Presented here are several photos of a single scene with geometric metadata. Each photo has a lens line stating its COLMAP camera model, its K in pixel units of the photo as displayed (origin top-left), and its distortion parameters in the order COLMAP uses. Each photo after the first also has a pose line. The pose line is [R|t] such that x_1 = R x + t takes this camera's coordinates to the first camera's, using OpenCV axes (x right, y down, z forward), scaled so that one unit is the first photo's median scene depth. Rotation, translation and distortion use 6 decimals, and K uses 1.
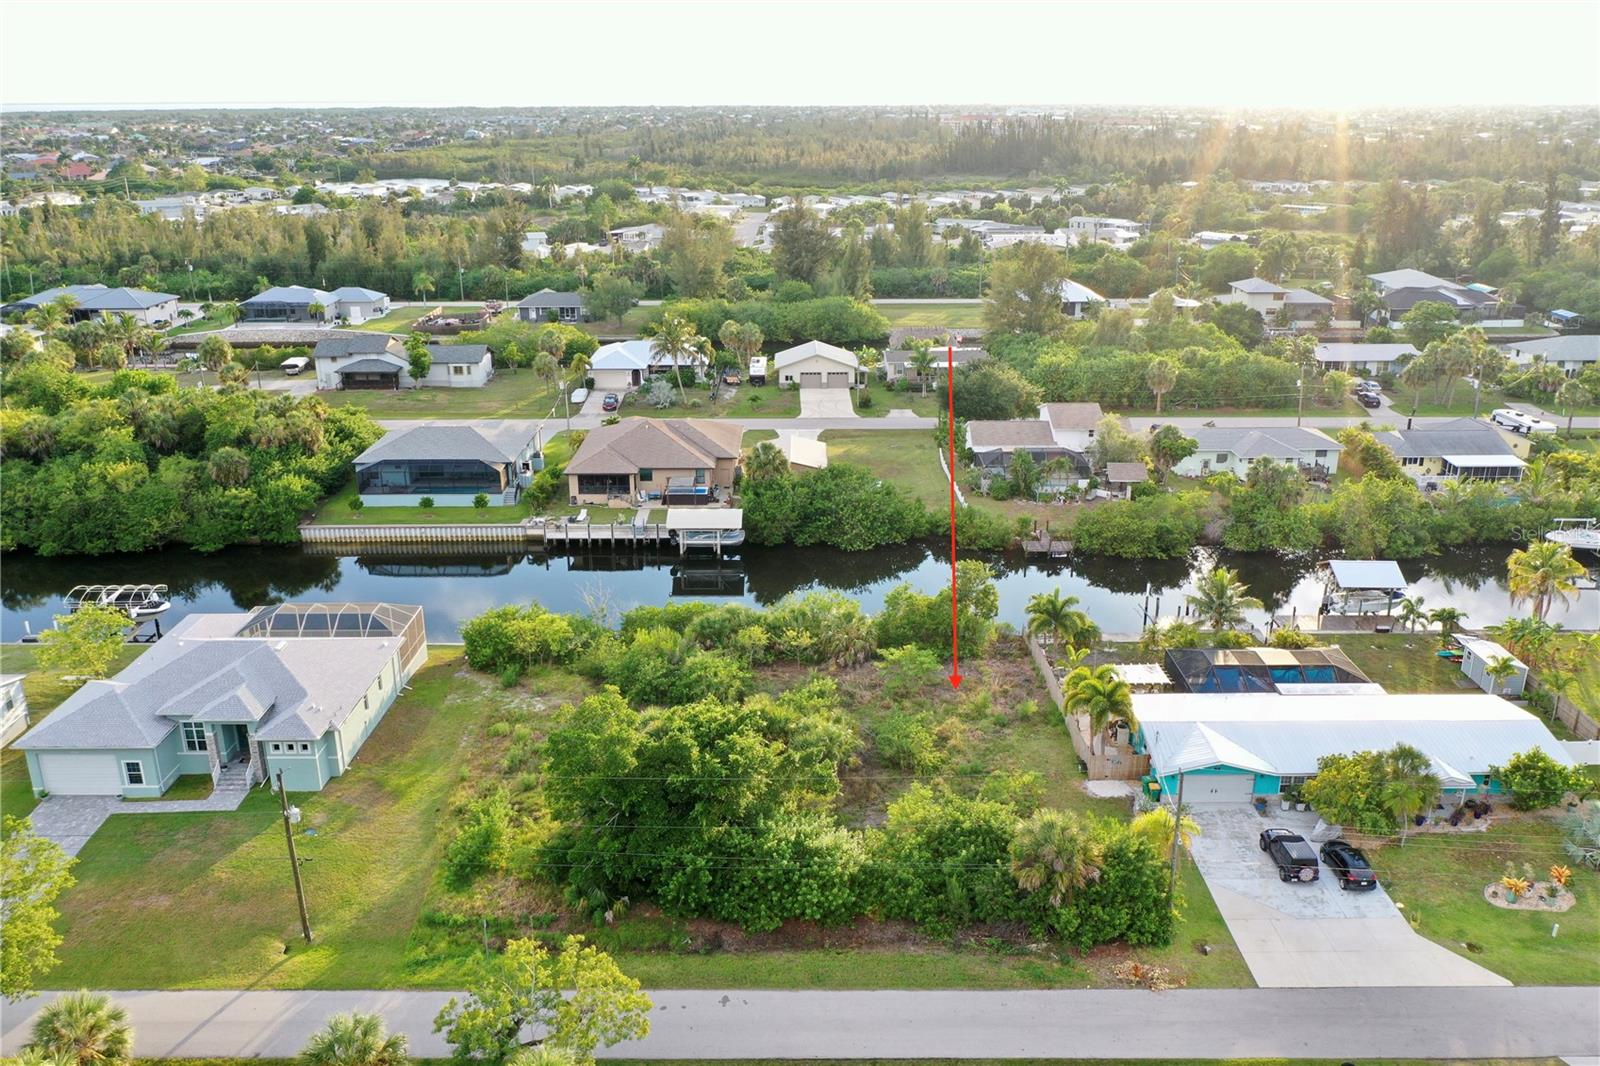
lens RADIAL K [[1261.6, 0, 804.4], [0, 1261.6, 531.0], [0, 0, 1]] dist [-0.002038, -0.005357]
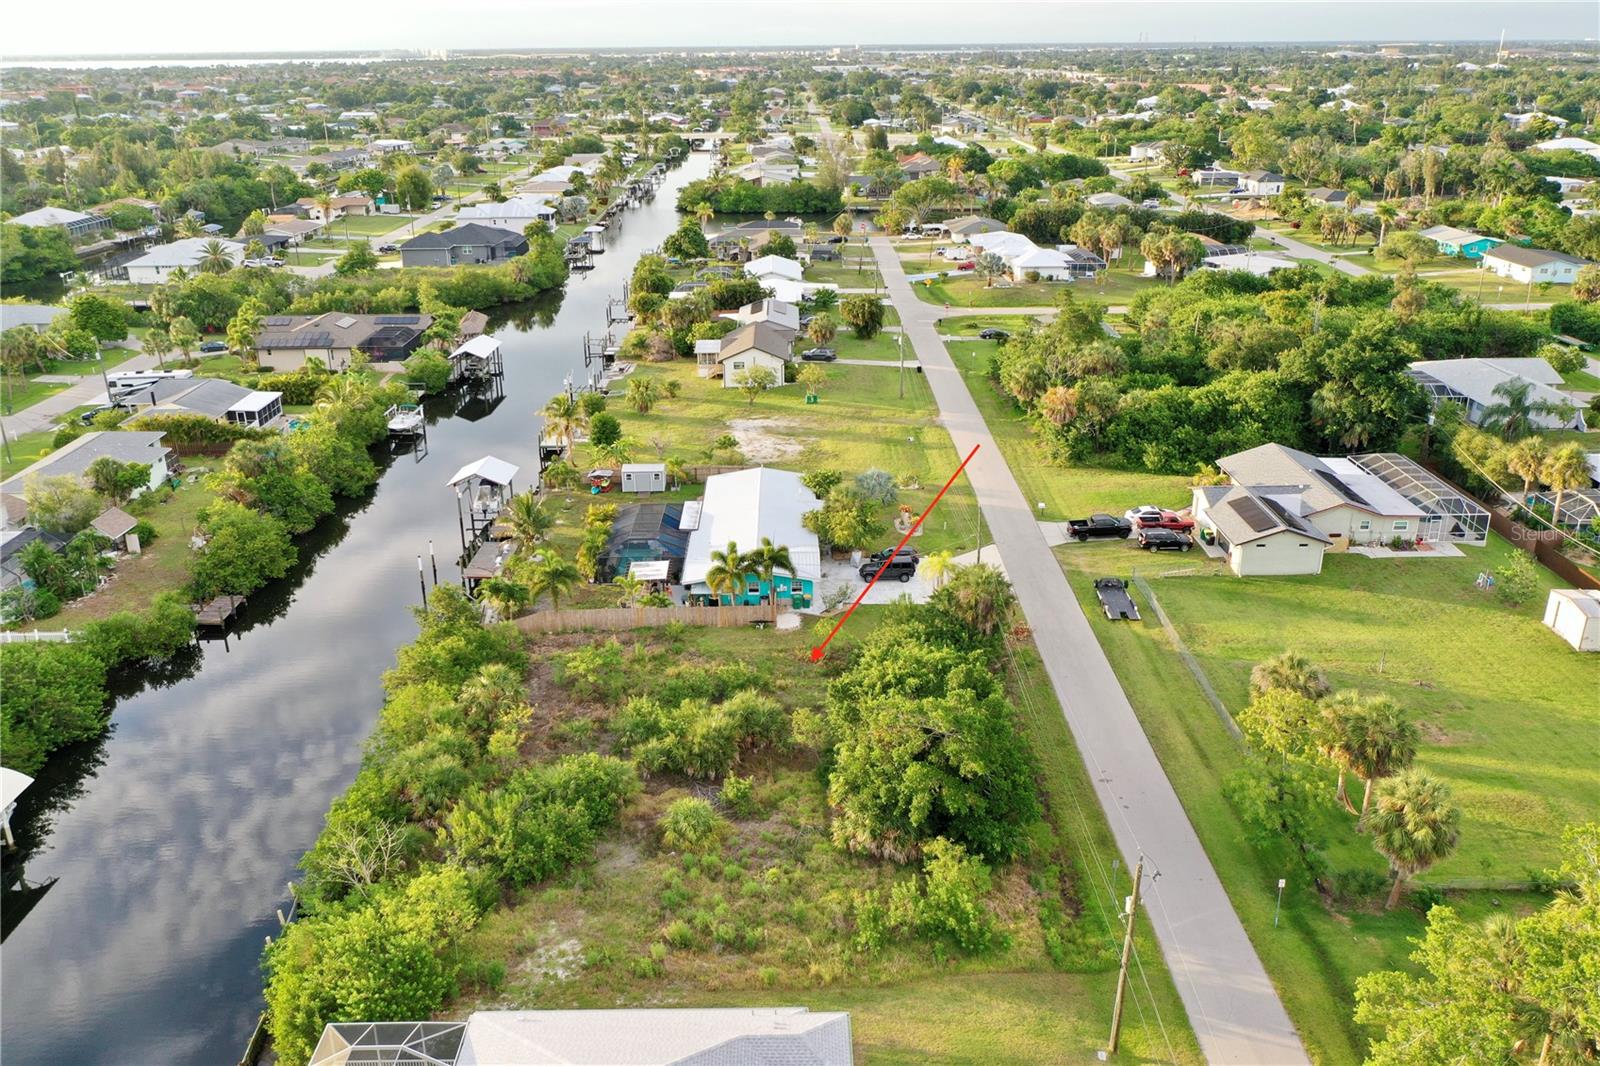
lens RADIAL K [[1258.6, 0, 800.0], [0, 1258.6, 533.0], [0, 0, 1]] dist [0.002858, -0.004454]
pose [[-0.010147, -0.363927, 0.931372, -0.771147], [0.334536, 0.876513, 0.346135, -0.259628], [-0.942328, 0.315090, 0.112853, 0.720374]]
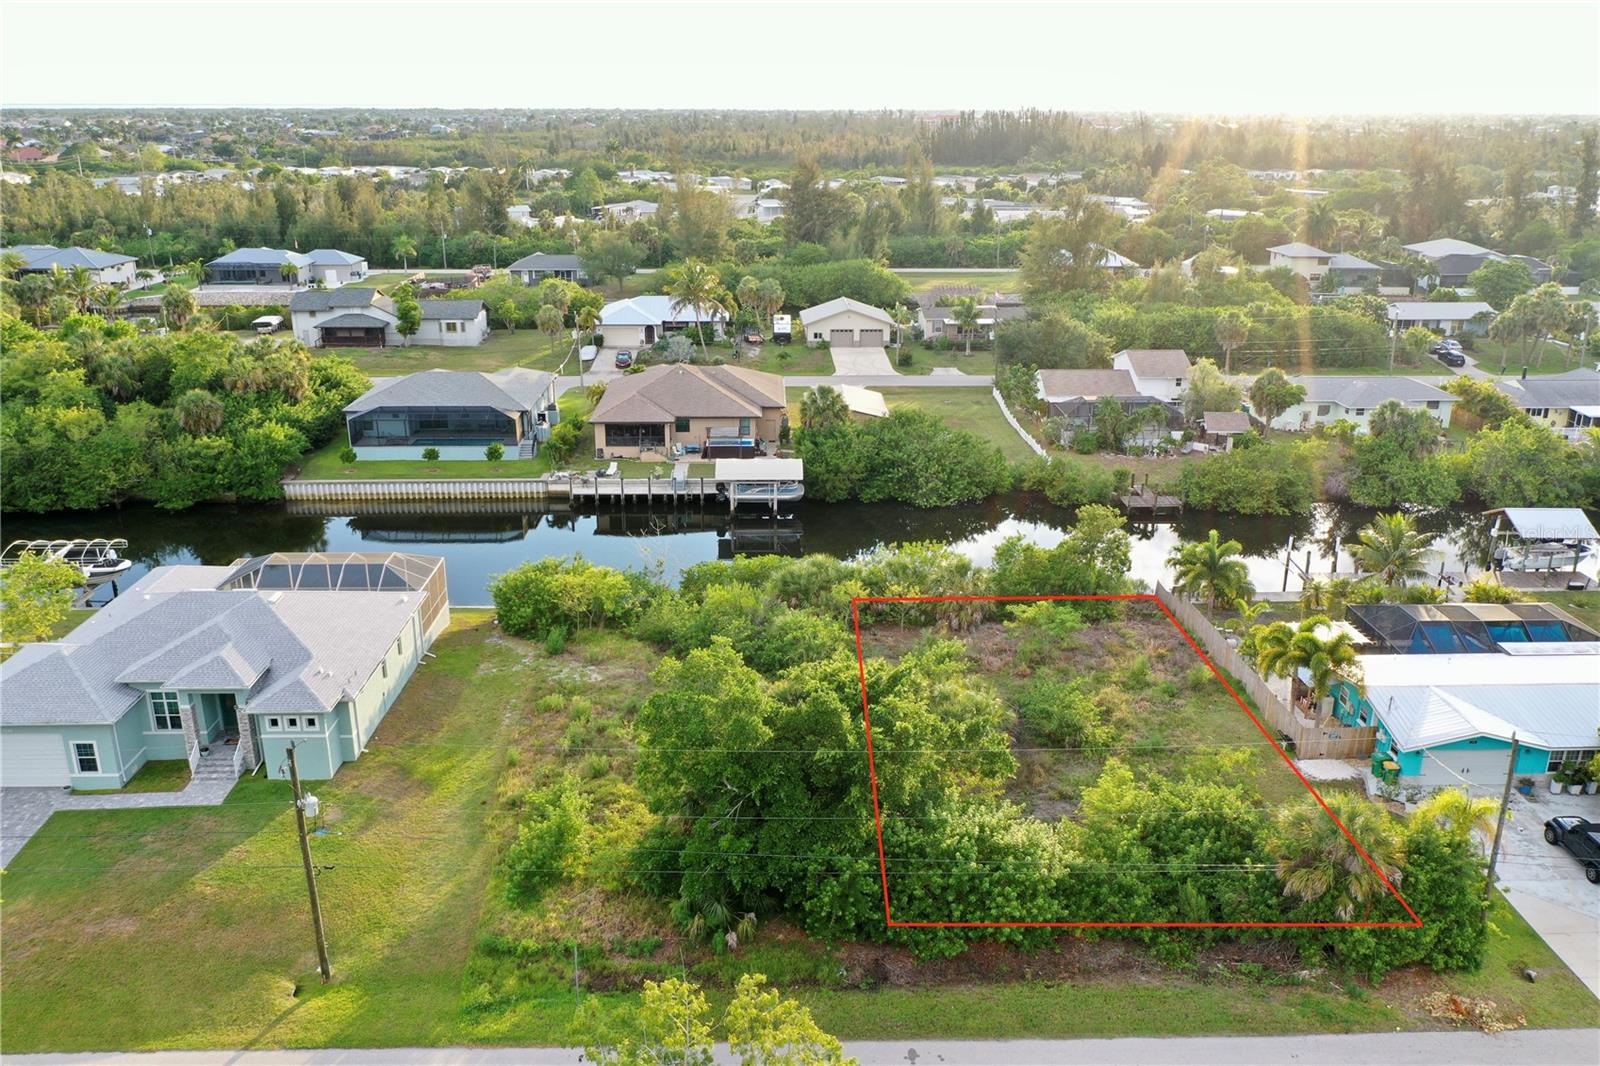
lens RADIAL K [[1261.6, 0, 804.4], [0, 1261.6, 531.0], [0, 0, 1]] dist [-0.002038, -0.005357]
pose [[0.999594, -0.002216, 0.028403, -0.097674], [0.002366, 0.999983, -0.005254, 0.049688], [-0.028391, 0.005319, 0.999583, 0.184673]]
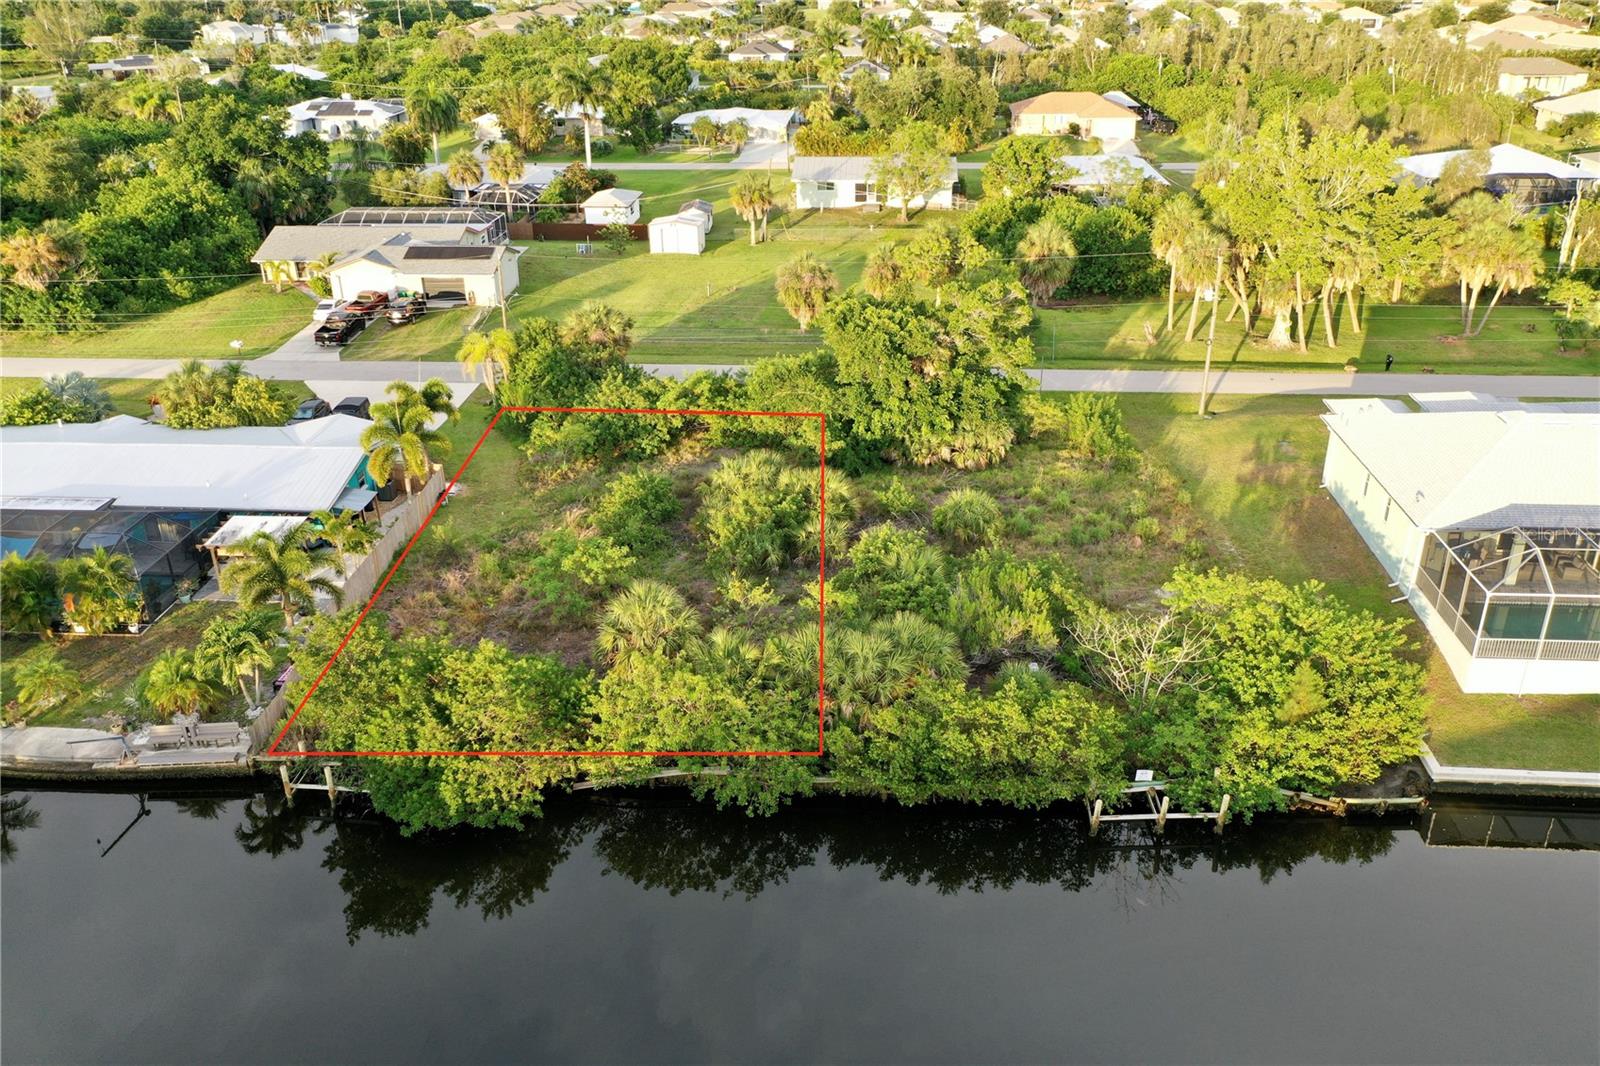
lens RADIAL K [[1261.6, 0, 804.4], [0, 1261.6, 531.0], [0, 0, 1]] dist [-0.002038, -0.005357]
pose [[-0.997001, -0.021018, 0.074478, -0.074404], [0.037152, 0.714249, 0.698905, -0.336858], [-0.067885, 0.699576, -0.711326, 1.431186]]
